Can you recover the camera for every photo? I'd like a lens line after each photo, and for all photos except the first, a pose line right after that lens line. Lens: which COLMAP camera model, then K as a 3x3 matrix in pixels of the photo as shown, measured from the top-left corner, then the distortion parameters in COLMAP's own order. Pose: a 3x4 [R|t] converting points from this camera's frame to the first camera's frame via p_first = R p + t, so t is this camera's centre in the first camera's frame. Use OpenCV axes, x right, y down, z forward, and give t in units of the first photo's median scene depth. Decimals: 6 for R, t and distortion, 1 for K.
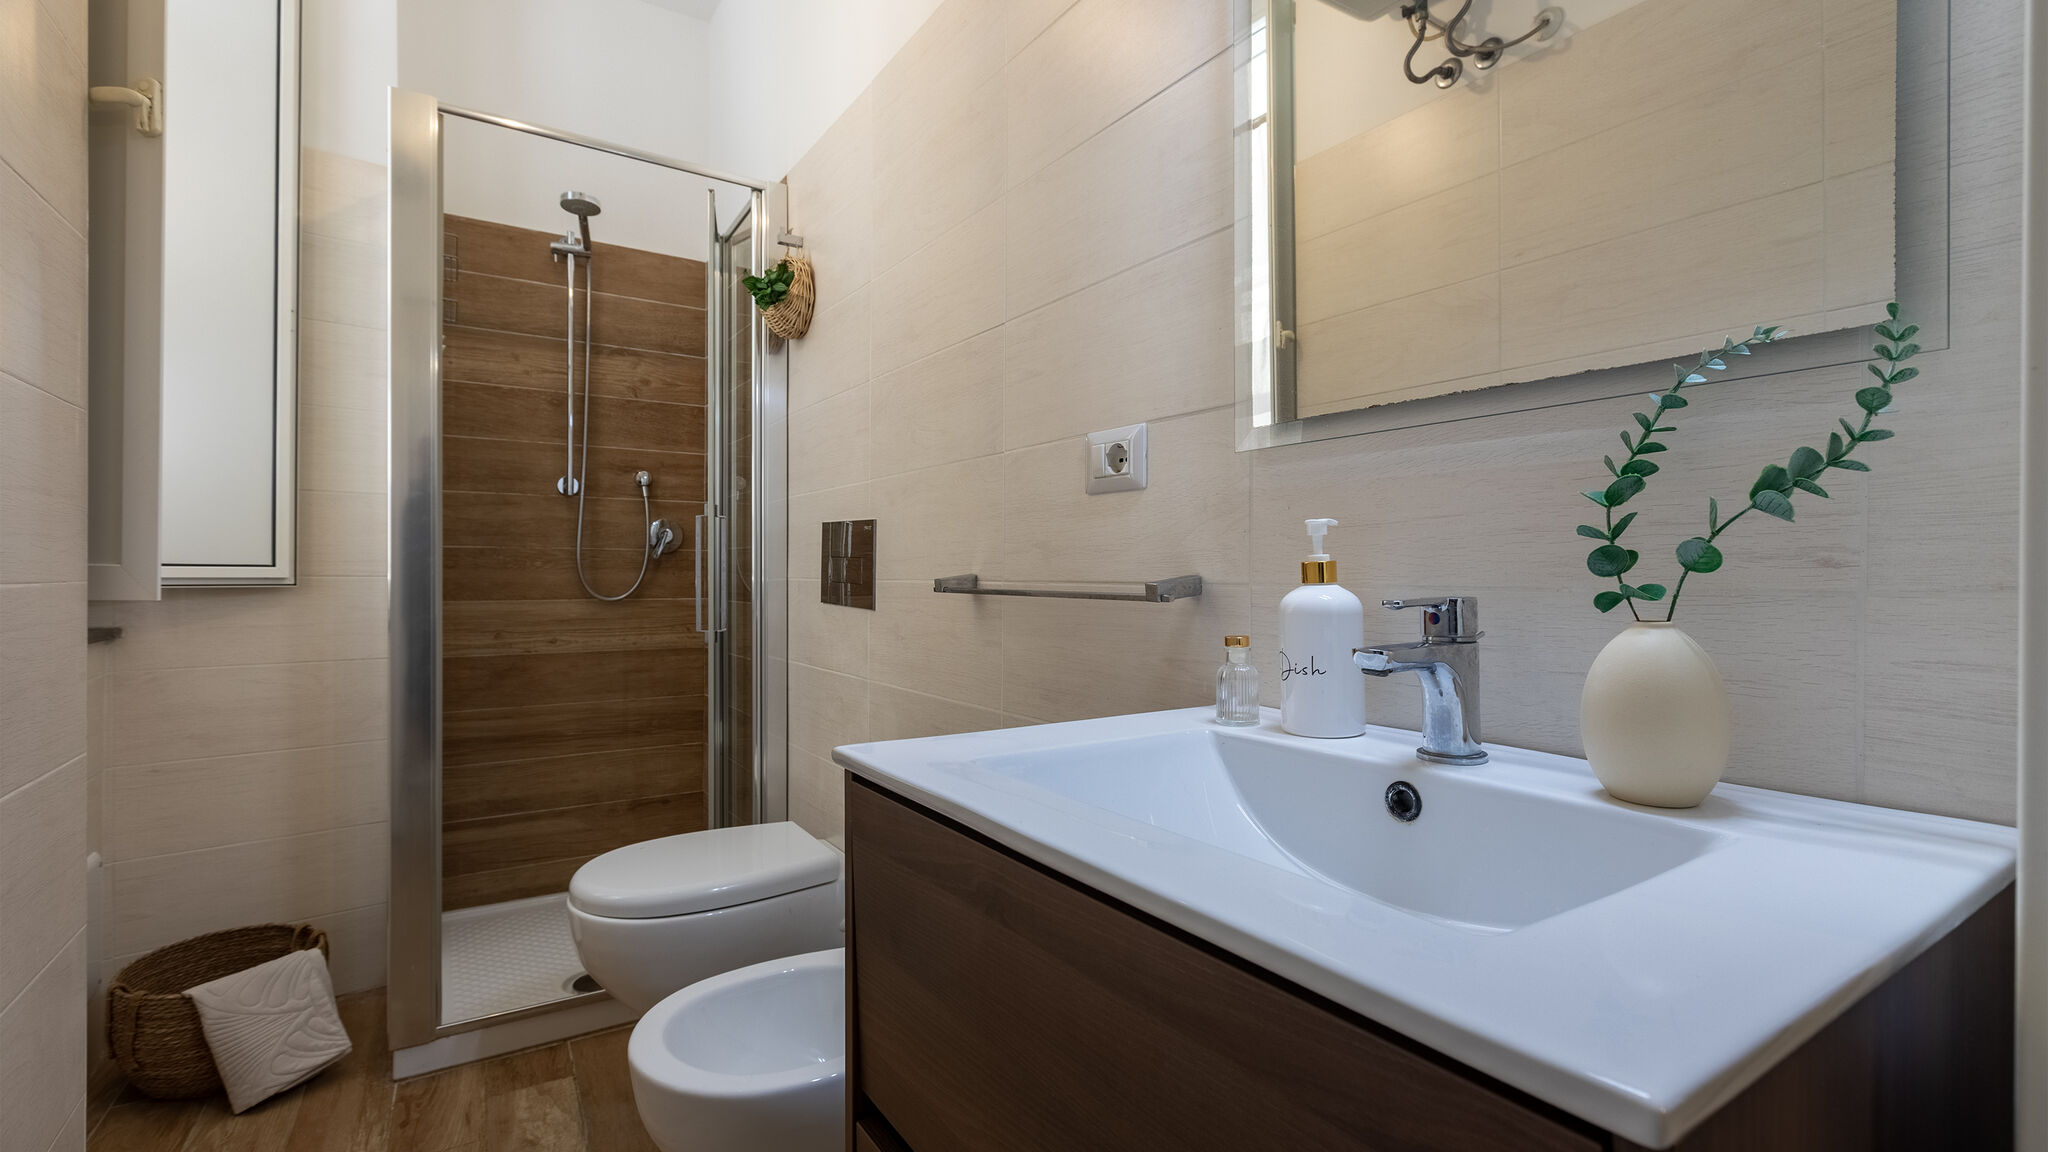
lens RADIAL K [[911.6, 0, 1033.7], [0, 911.6, 578.0], [0, 0, 1]] dist [0.004782, -0.002661]
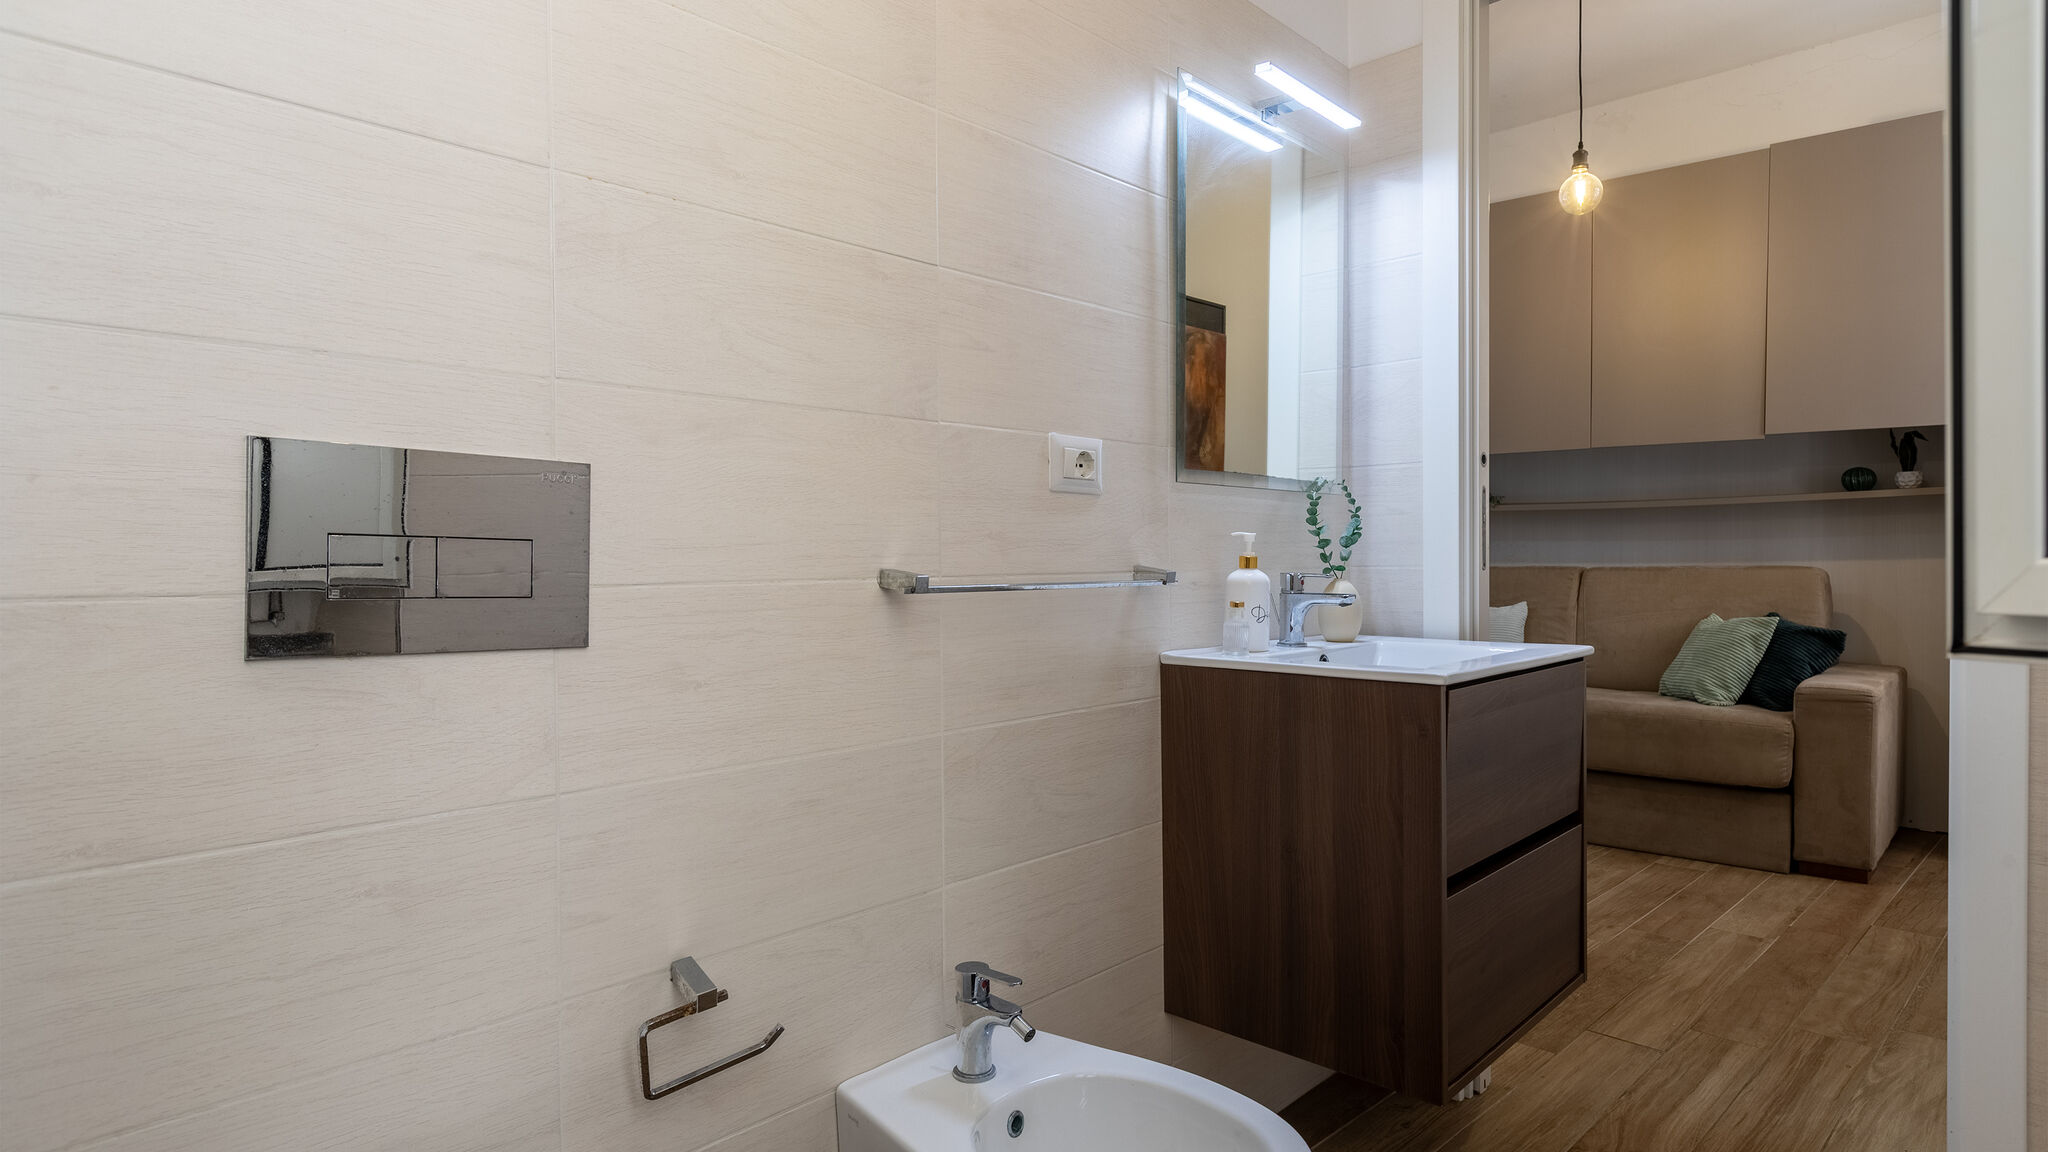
lens RADIAL K [[1084.2, 0, 1022.5], [0, 1084.2, 574.1], [0, 0, 1]] dist [0.001719, -0.005325]
pose [[-0.210509, -0.015150, 0.977474, -0.527227], [0.011357, 0.999775, 0.017942, -0.007997], [-0.977526, 0.014878, -0.210290, 0.587179]]
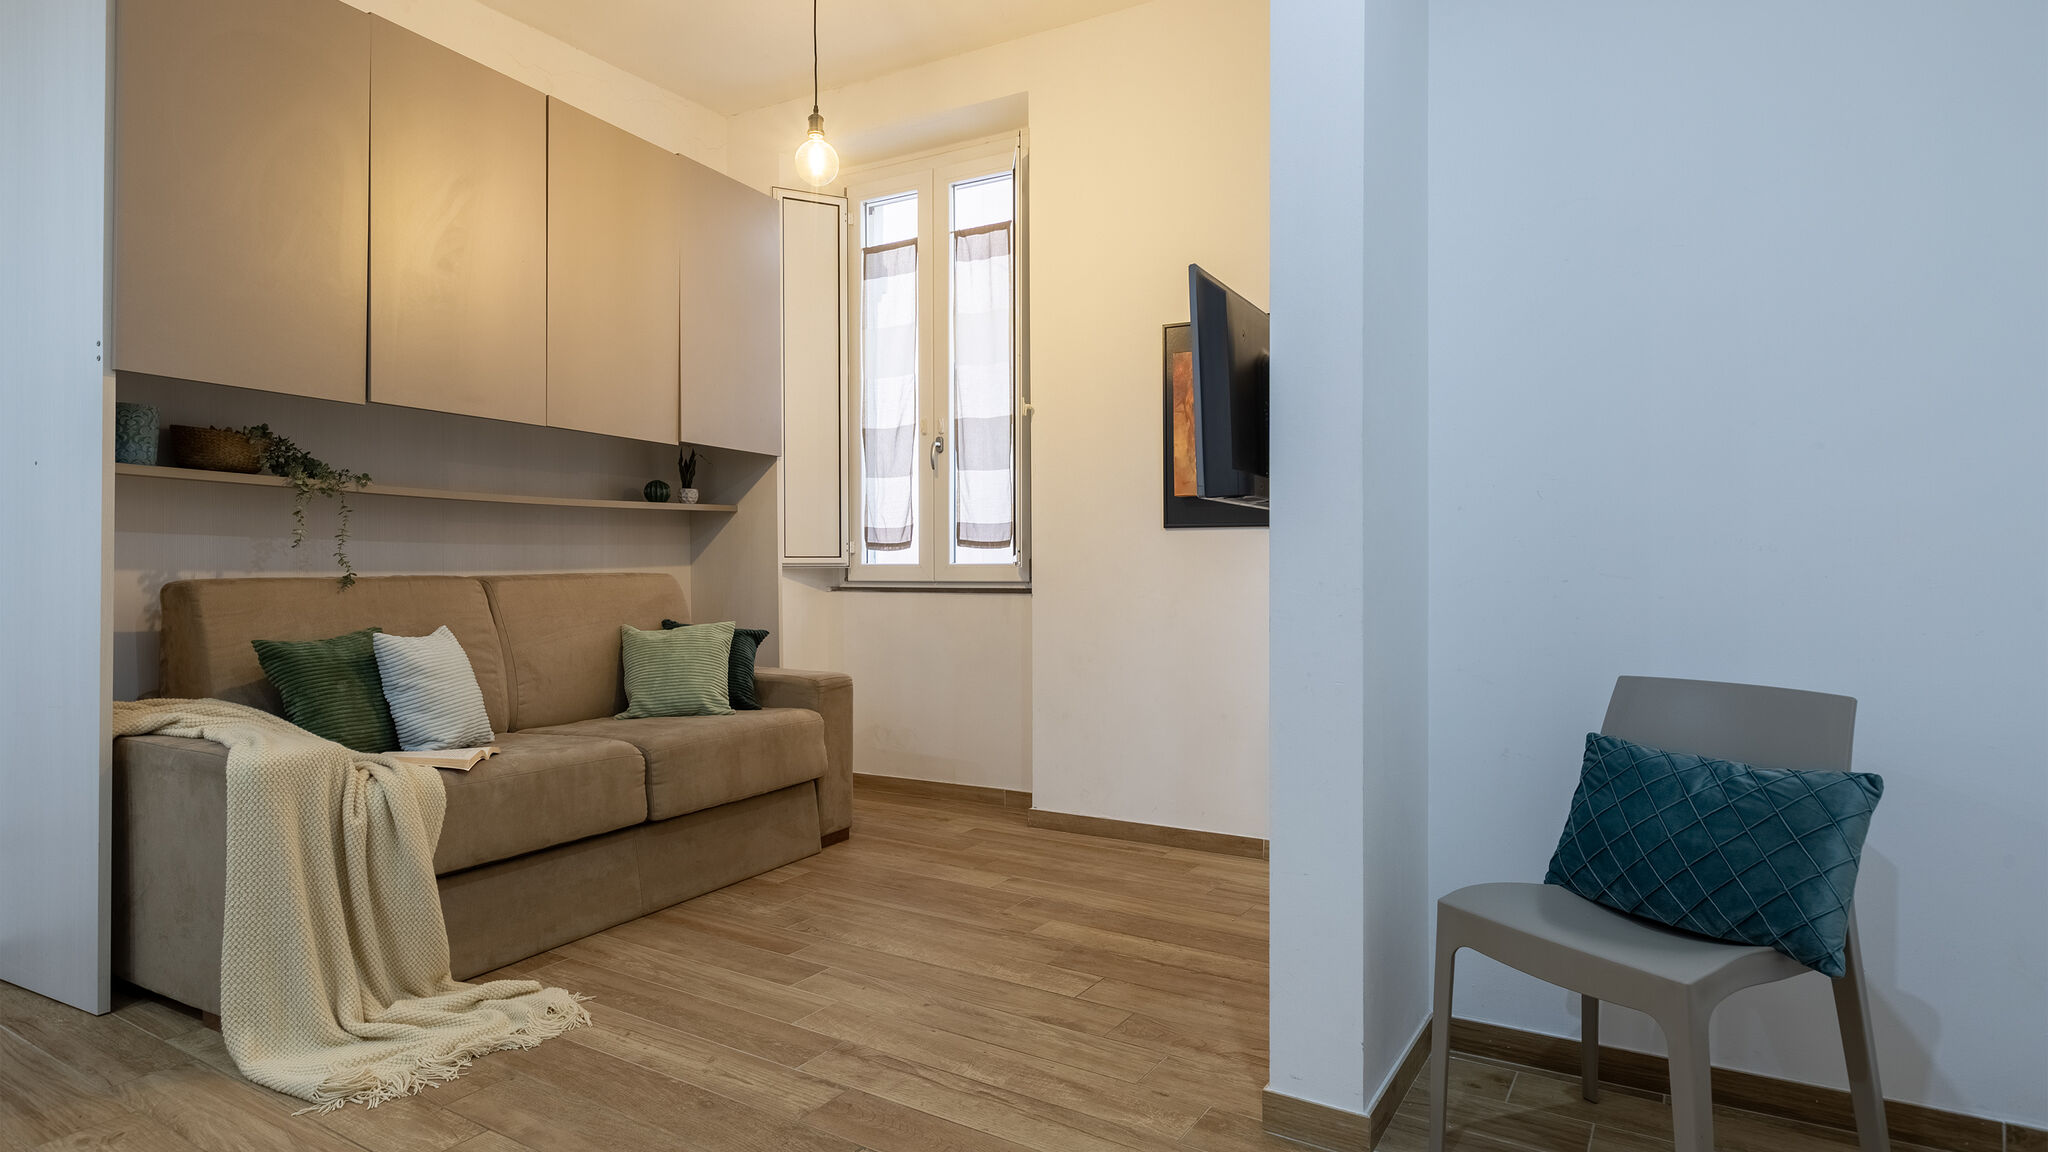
lens RADIAL K [[1084.2, 0, 1018.8], [0, 1084.2, 575.5], [0, 0, 1]] dist [0.001719, -0.005325]
pose [[-0.894985, 0.002943, -0.446086, 0.923111], [-0.003460, 0.999902, 0.013538, 0.001272], [0.446082, 0.013659, -0.894888, 0.808689]]
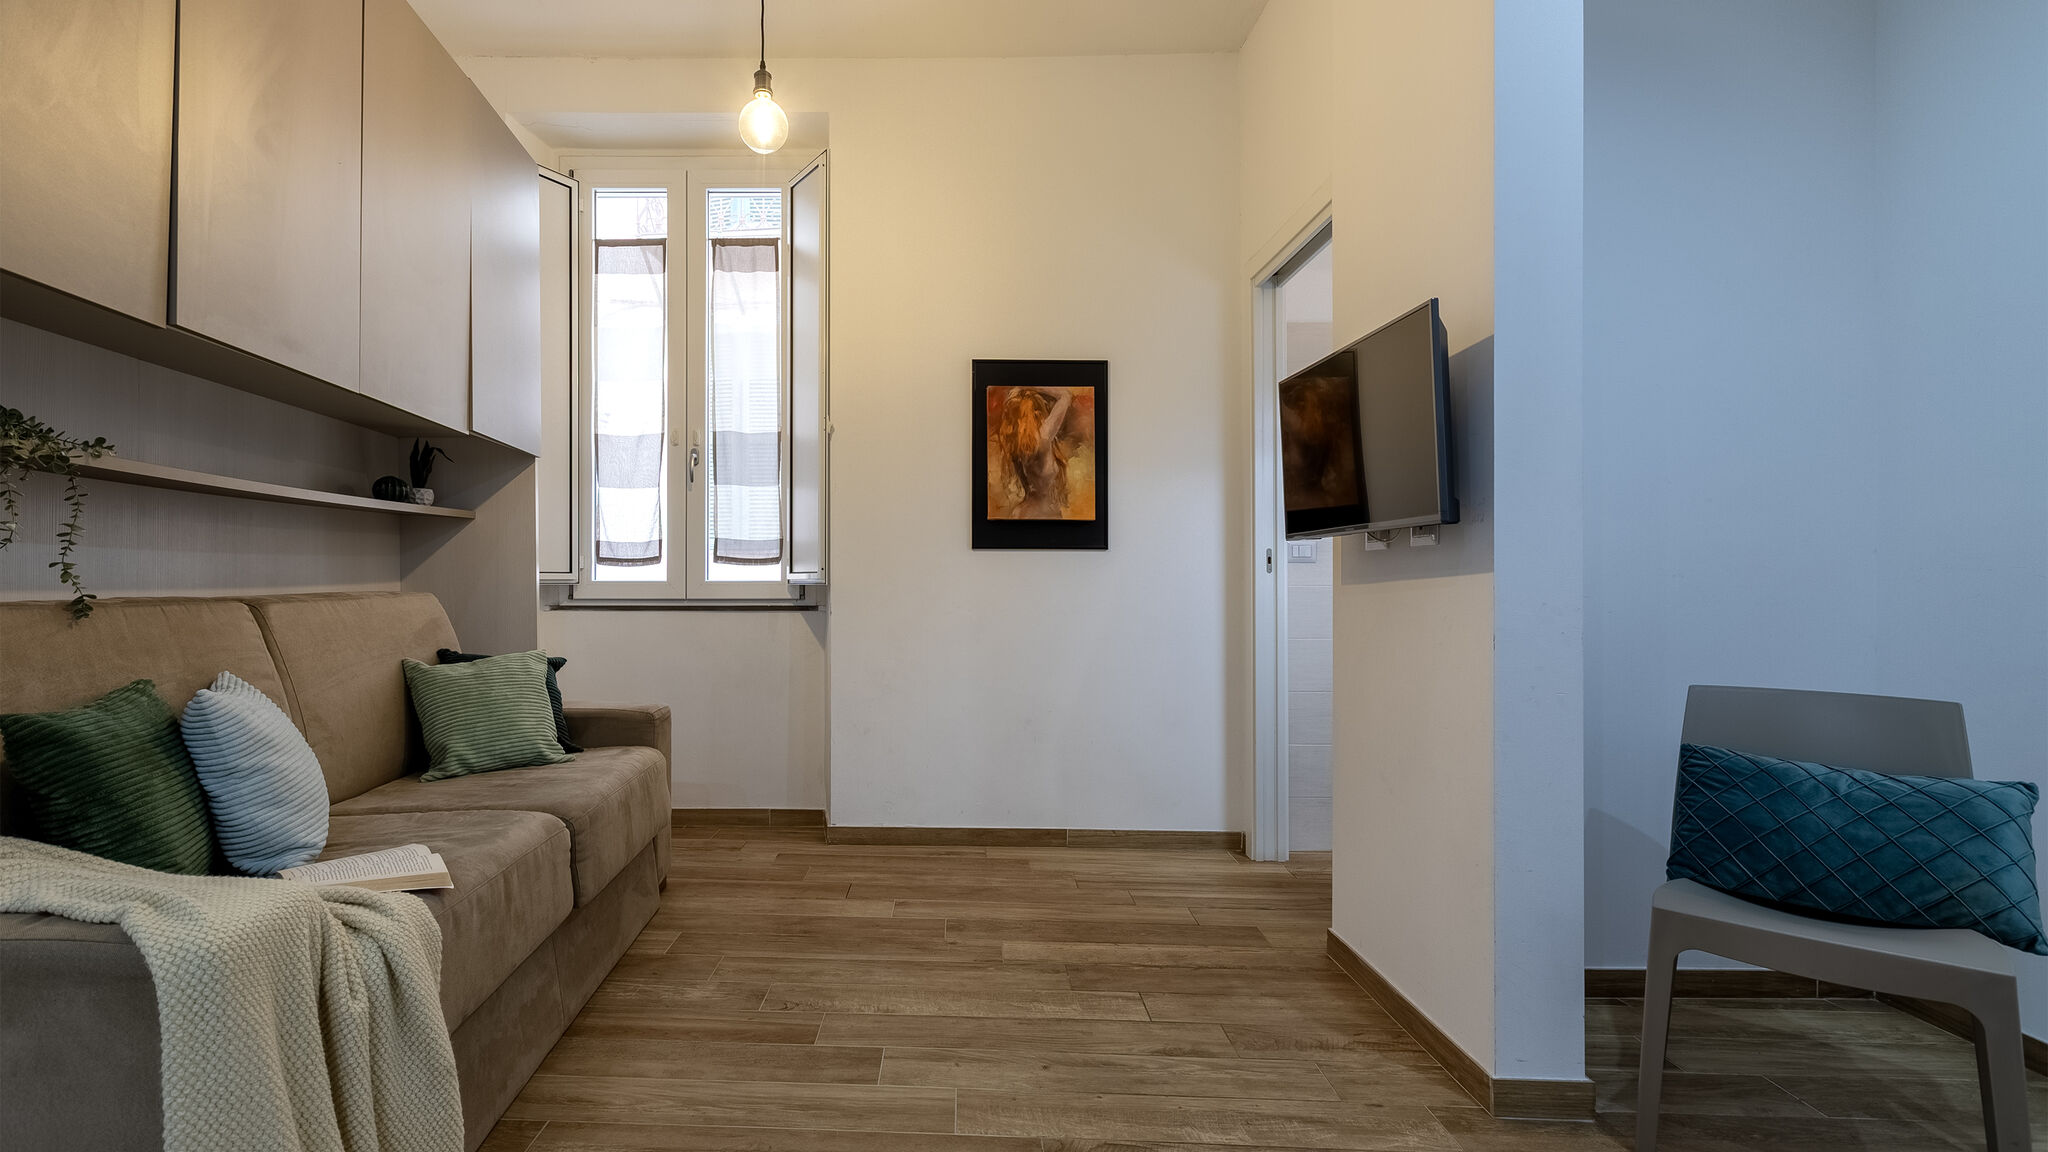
lens RADIAL K [[911.6, 0, 918.9], [0, 911.6, 575.3], [0, 0, 1]] dist [0.004782, -0.002661]
pose [[-0.566852, -0.008977, -0.823770, 1.222172], [-0.008889, 0.999949, -0.004781, 0.002131], [0.823771, 0.004612, -0.566903, 0.275894]]
